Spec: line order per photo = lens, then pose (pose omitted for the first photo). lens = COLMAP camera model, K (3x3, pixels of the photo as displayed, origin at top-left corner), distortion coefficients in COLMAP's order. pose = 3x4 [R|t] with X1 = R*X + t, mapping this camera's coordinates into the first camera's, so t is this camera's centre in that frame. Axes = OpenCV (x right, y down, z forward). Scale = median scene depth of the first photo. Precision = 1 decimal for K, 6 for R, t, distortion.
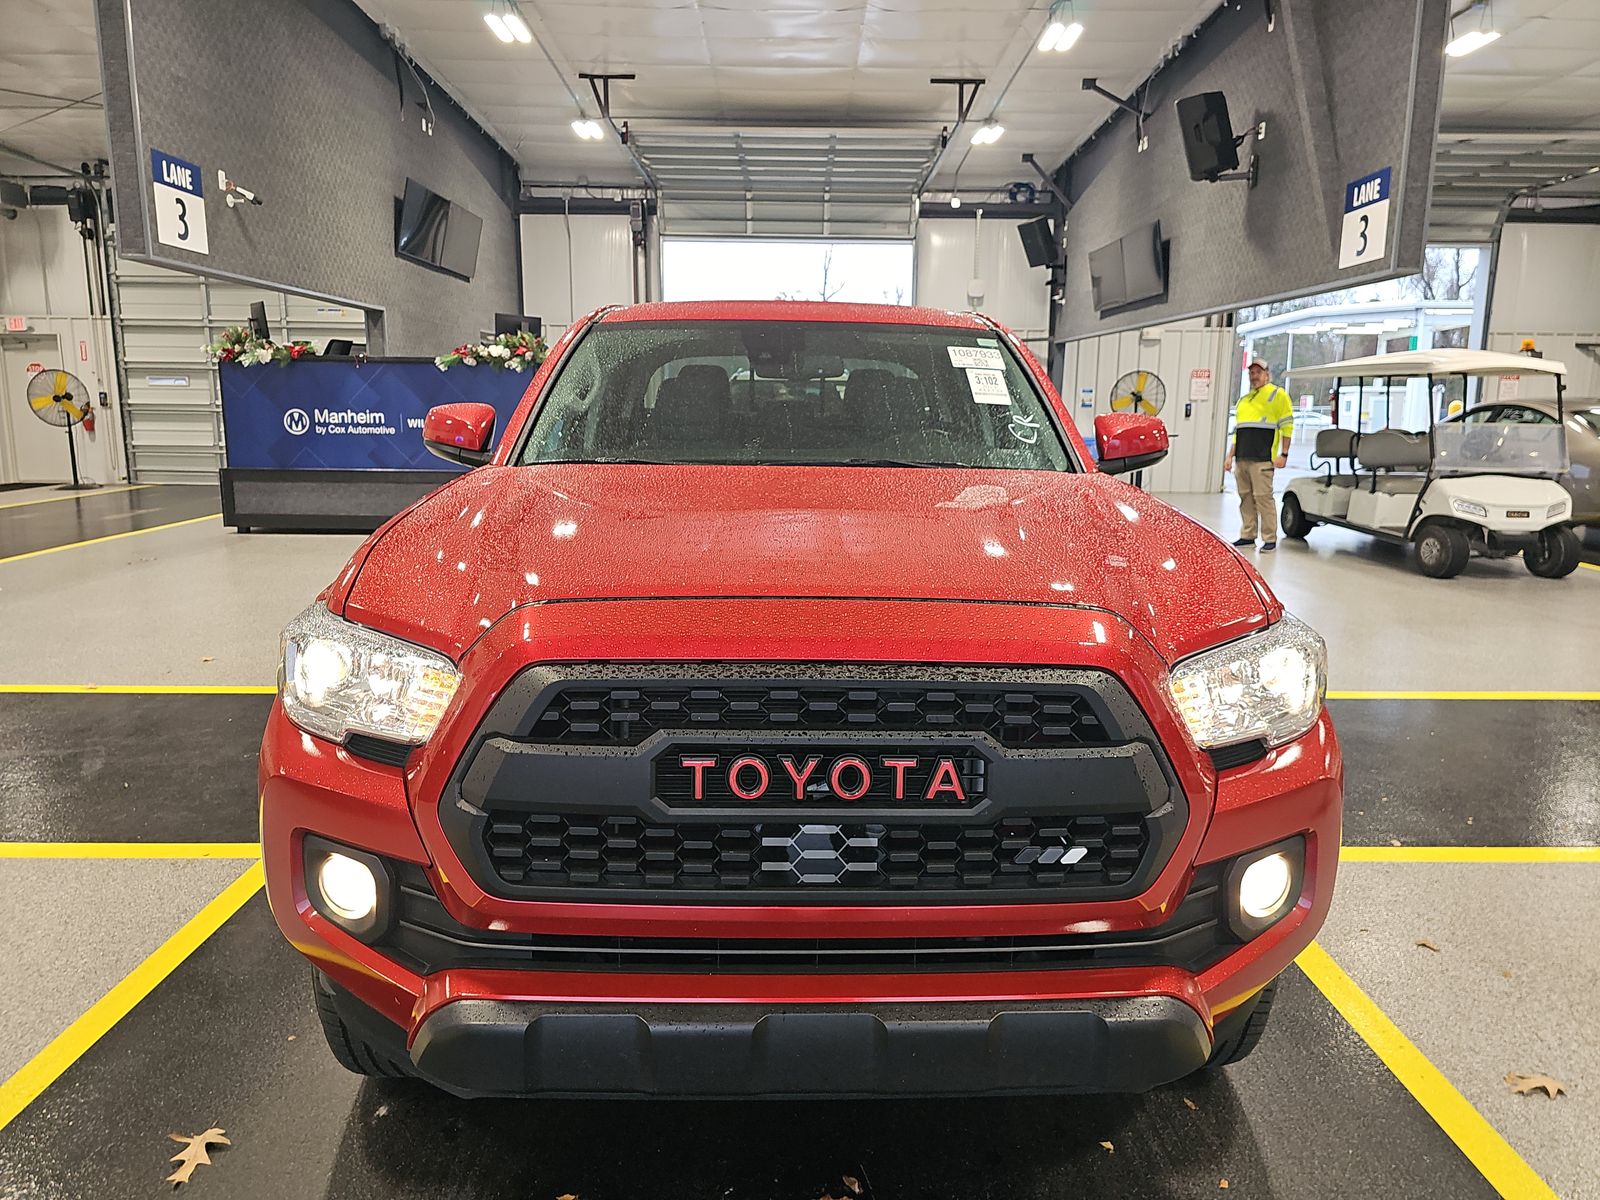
lens RADIAL K [[1038.4, 0, 803.6], [0, 1038.4, 588.5], [0, 0, 1]] dist [0.028969, -0.036474]
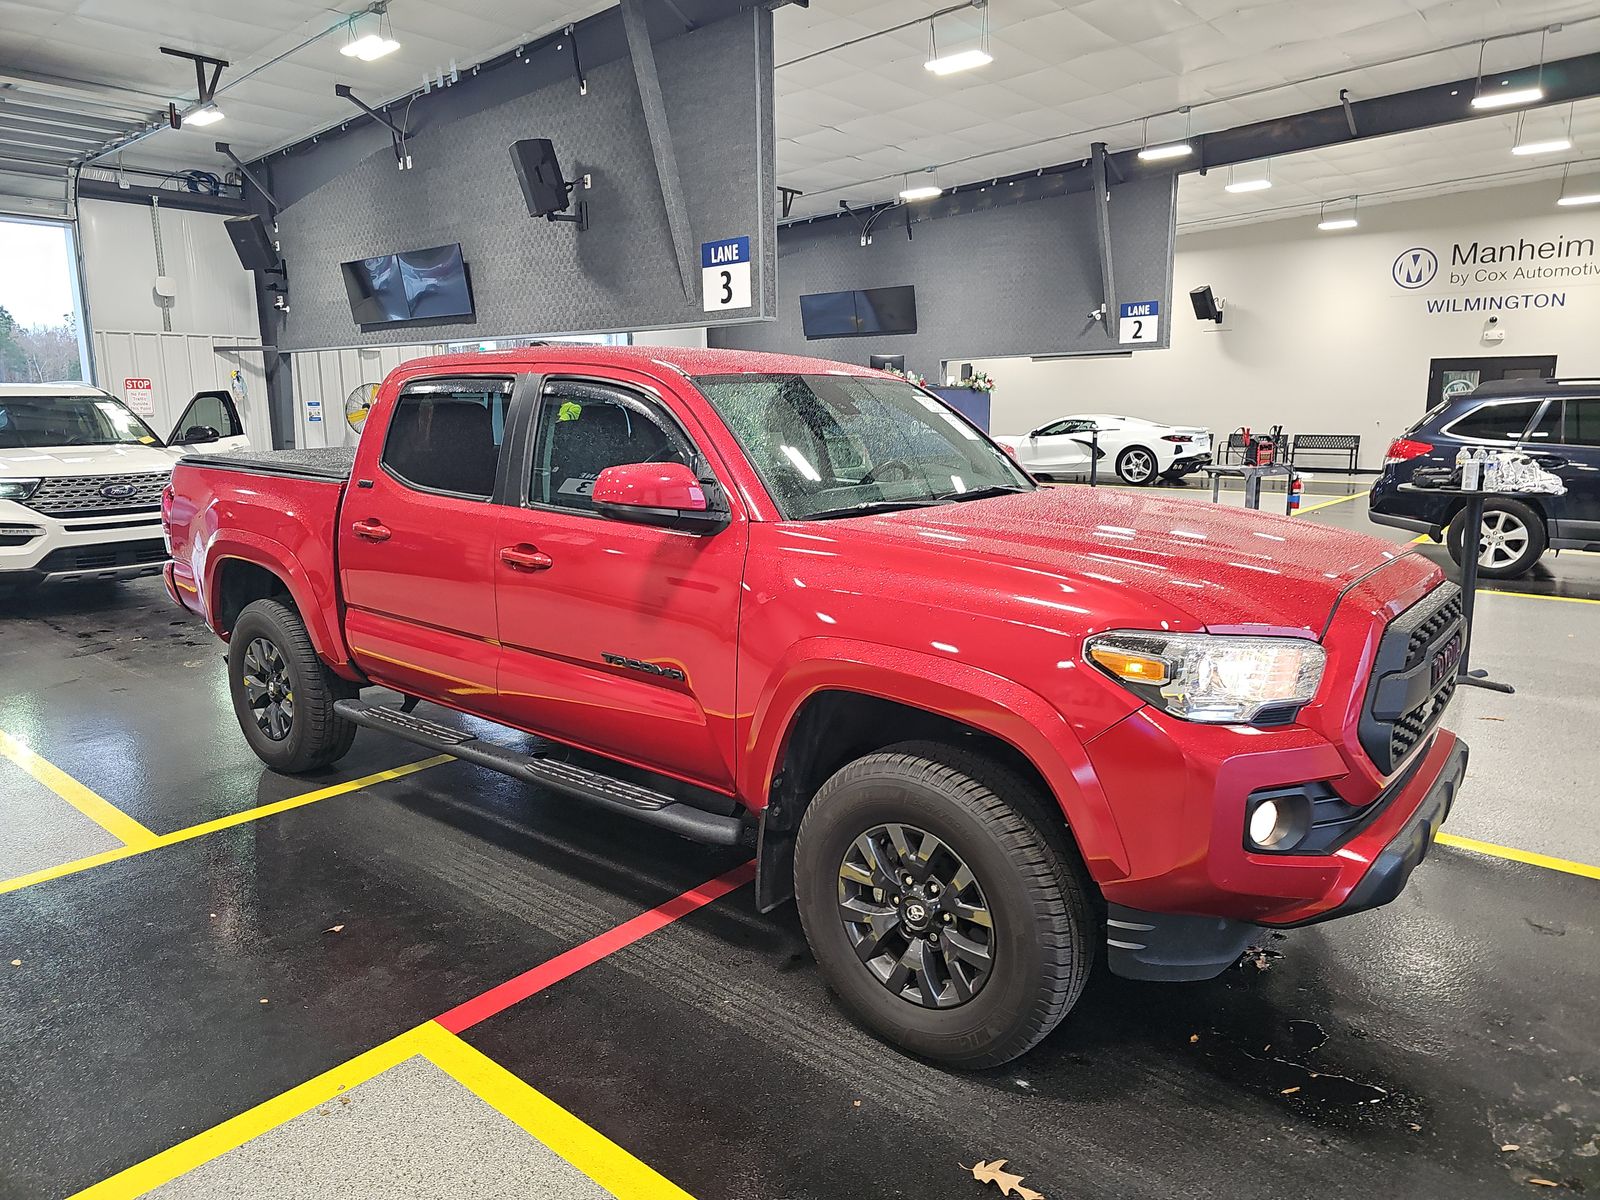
lens RADIAL K [[1038.4, 0, 804.7], [0, 1038.4, 601.0], [0, 0, 1]] dist [0.028969, -0.036474]
pose [[0.654710, -0.155341, 0.739746, -0.235259], [0.148373, 0.986027, 0.075741, -0.026263], [-0.741175, 0.060170, 0.668610, 0.063610]]
